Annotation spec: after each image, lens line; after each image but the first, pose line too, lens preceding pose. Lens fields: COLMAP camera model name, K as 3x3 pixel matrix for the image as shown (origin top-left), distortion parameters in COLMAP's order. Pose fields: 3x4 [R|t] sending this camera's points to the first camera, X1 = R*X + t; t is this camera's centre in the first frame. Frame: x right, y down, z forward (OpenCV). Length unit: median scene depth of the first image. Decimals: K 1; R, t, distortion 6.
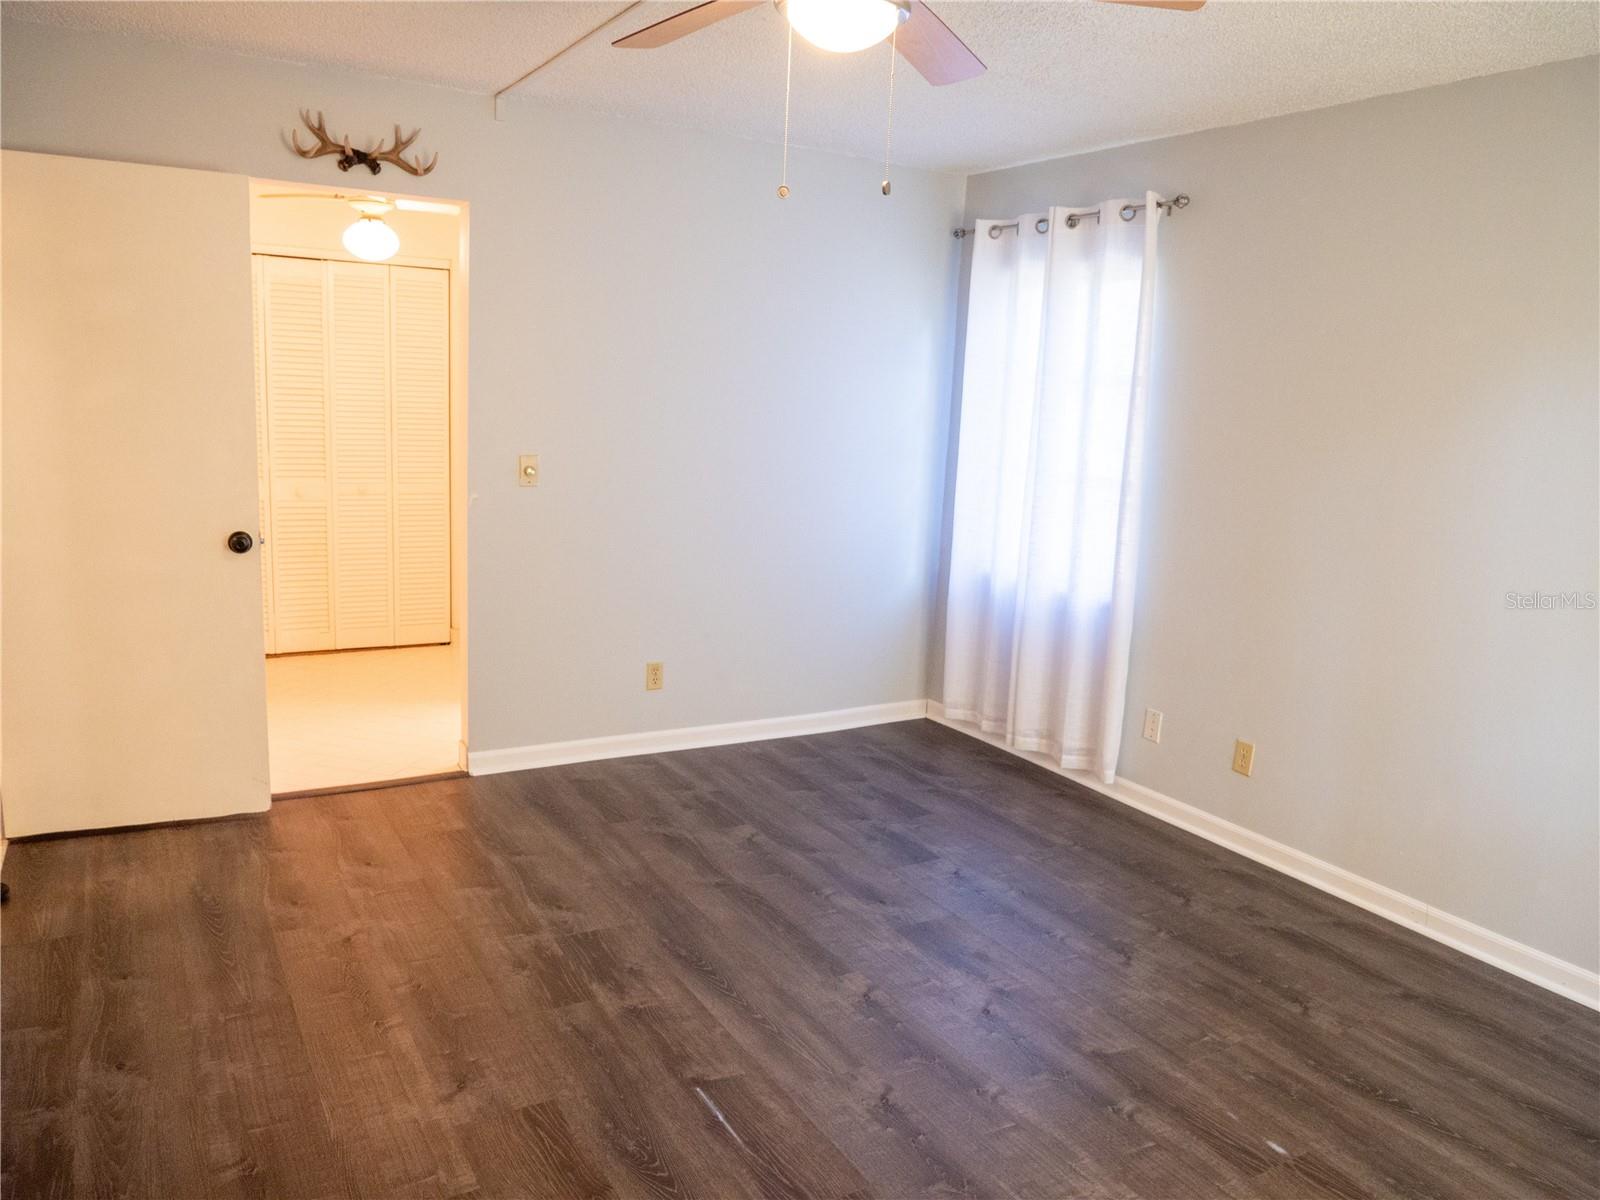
lens RADIAL K [[1152.5, 0, 801.5], [0, 1152.5, 601.1], [0, 0, 1]] dist [-0.058583, 0.028126]
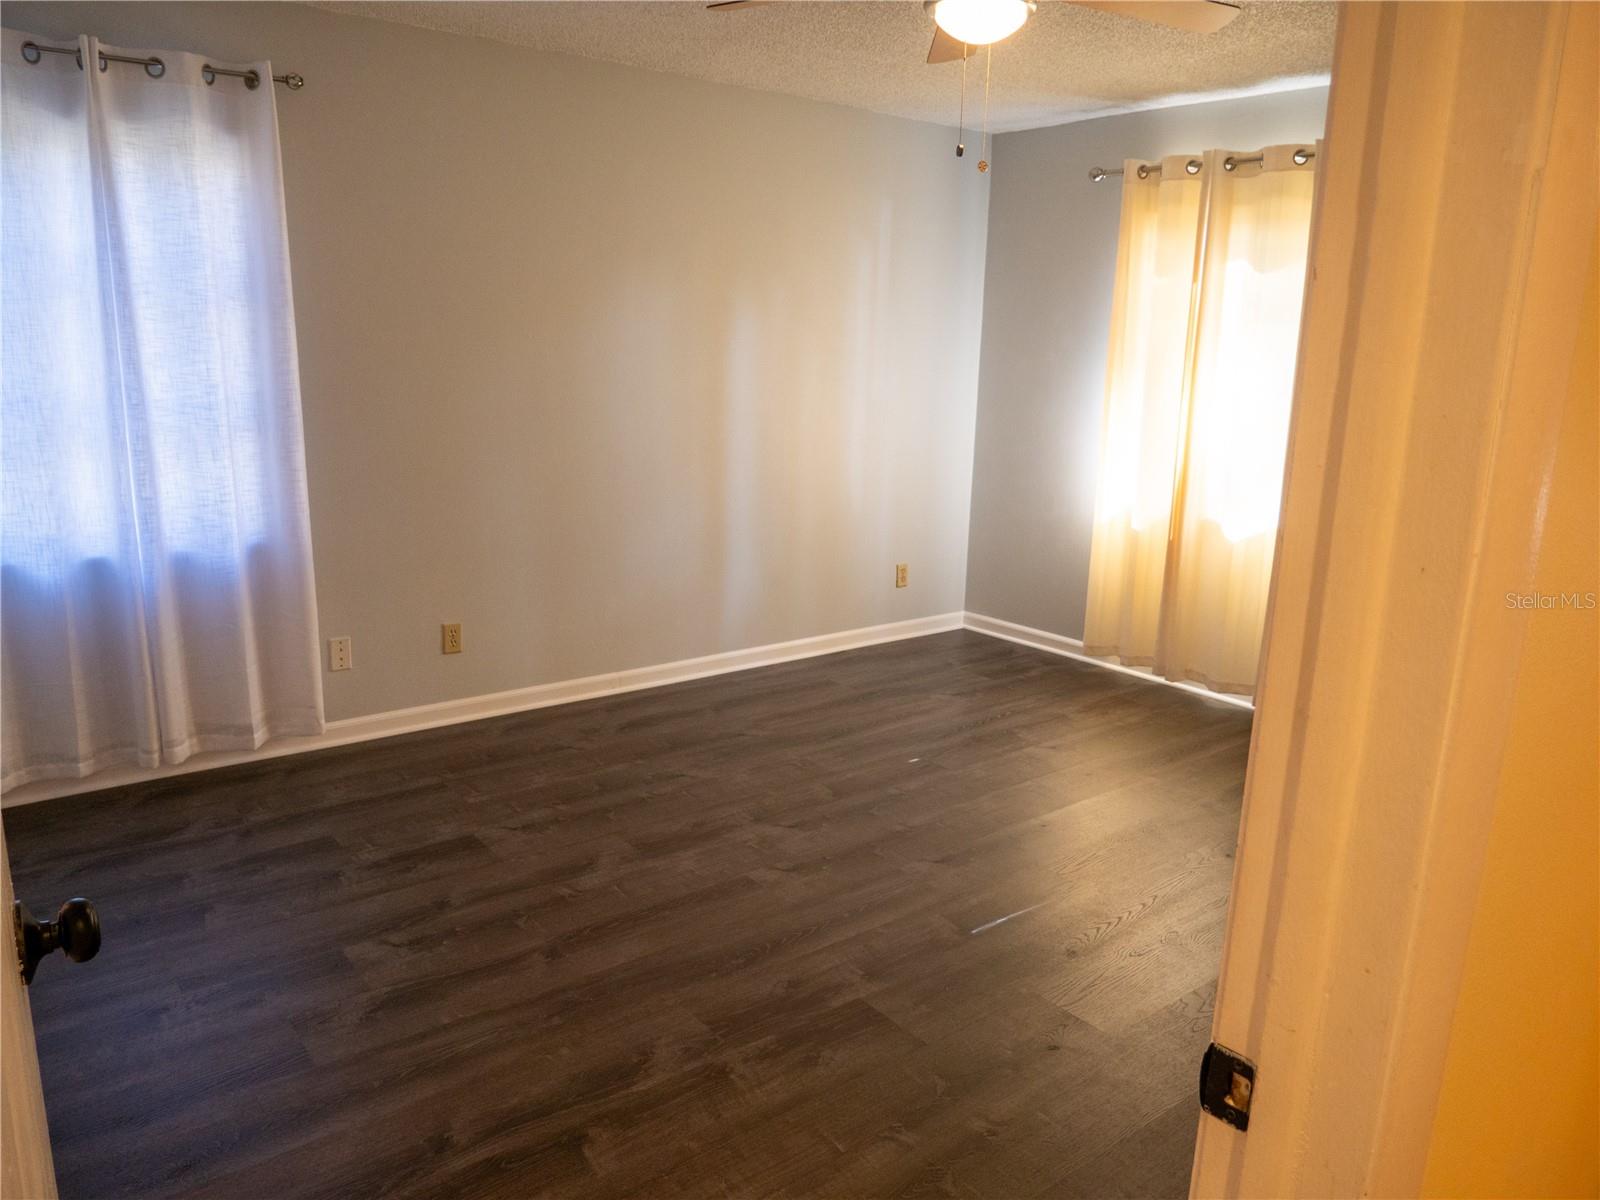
lens RADIAL K [[1152.5, 0, 801.5], [0, 1152.5, 601.1], [0, 0, 1]] dist [-0.058583, 0.028126]
pose [[-0.132727, -0.271996, 0.953101, -0.761199], [0.146912, 0.945588, 0.290310, -0.181660], [-0.980204, 0.178555, -0.085546, 0.840576]]
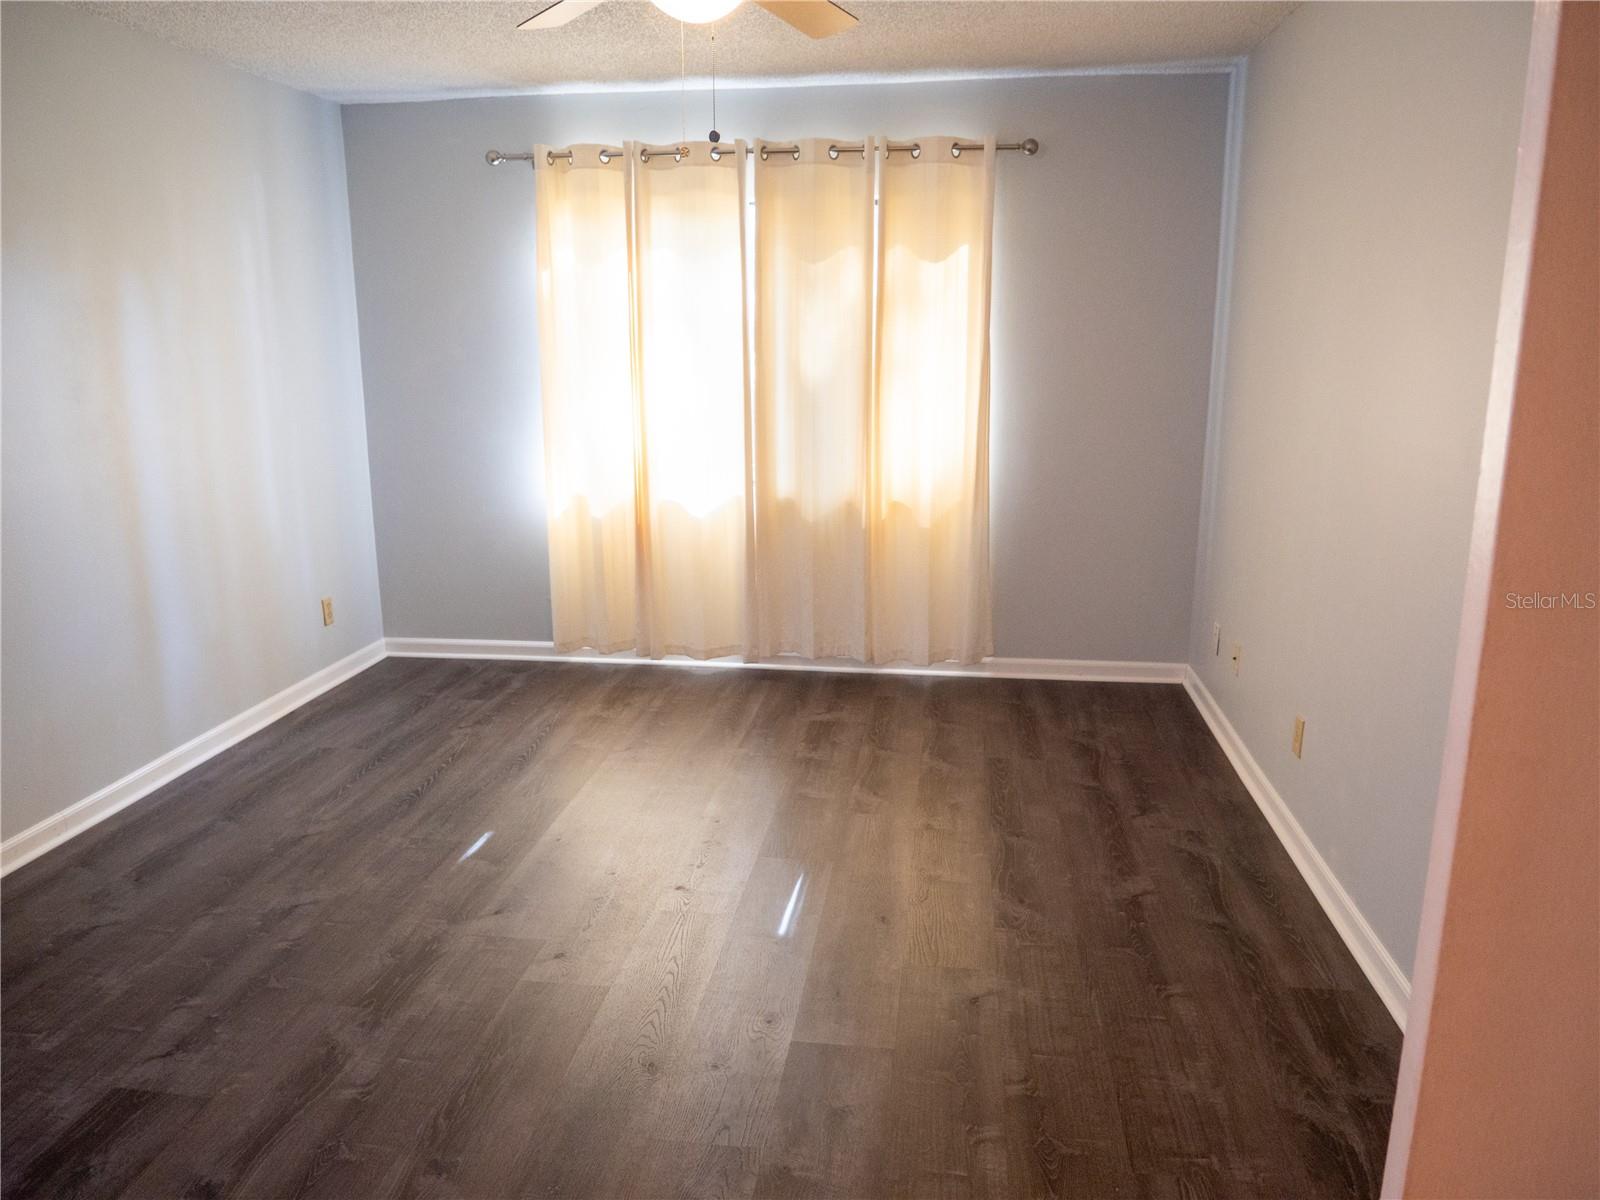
lens RADIAL K [[1152.5, 0, 801.5], [0, 1152.5, 601.1], [0, 0, 1]] dist [-0.058583, 0.028126]
pose [[-0.783877, -0.186236, 0.592328, -0.501273], [0.076812, 0.917546, 0.390141, -0.233744], [-0.616146, 0.351320, -0.704938, 1.174639]]
